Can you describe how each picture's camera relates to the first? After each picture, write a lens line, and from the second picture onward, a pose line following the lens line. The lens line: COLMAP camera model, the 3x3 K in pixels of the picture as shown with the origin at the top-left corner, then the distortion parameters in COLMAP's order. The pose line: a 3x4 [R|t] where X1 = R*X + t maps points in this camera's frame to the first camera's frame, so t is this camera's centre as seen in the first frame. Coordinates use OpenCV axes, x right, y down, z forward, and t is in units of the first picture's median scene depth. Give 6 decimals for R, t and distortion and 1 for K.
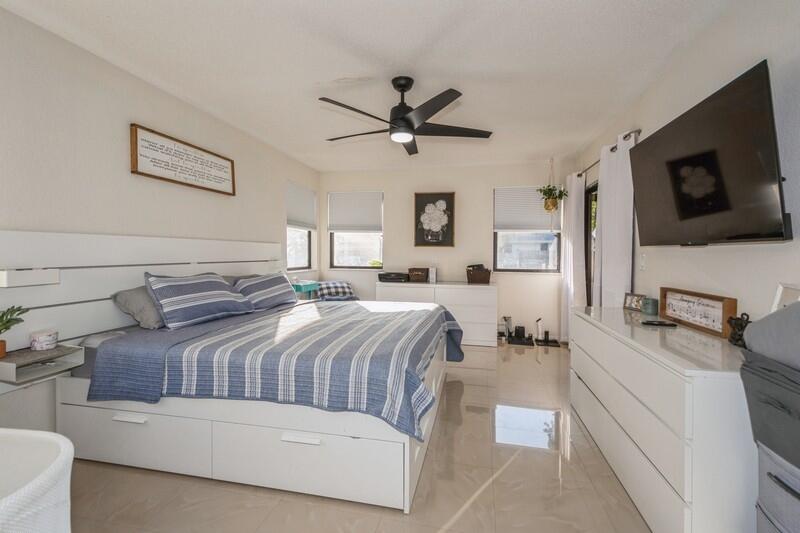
lens RADIAL K [[350.1, 0, 398.2], [0, 350.1, 276.0], [0, 0, 1]] dist [0.003771, 0.000244]
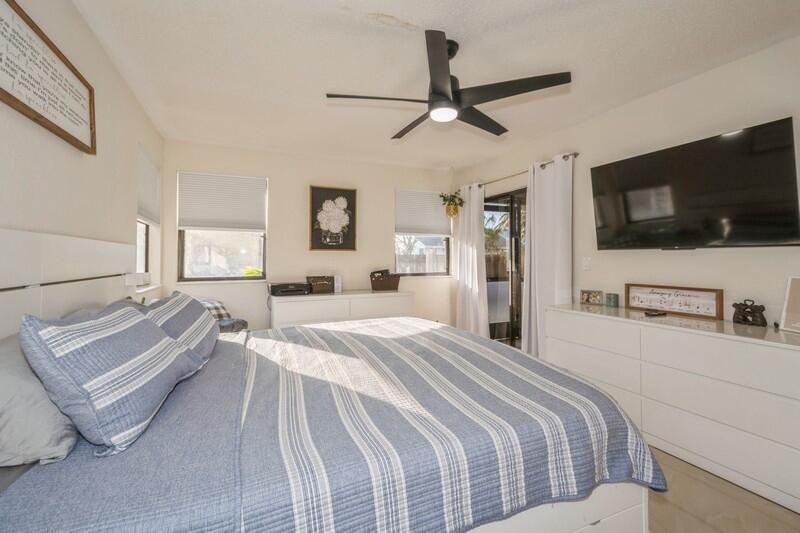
lens RADIAL K [[356.2, 0, 400.0], [0, 356.2, 266.5], [0, 0, 1]] dist [0.004140, 0.000323]
pose [[0.811479, -0.024139, 0.583883, -0.281260], [0.047744, 0.998545, -0.025072, -0.015778], [-0.582428, 0.048222, 0.811451, 0.207473]]
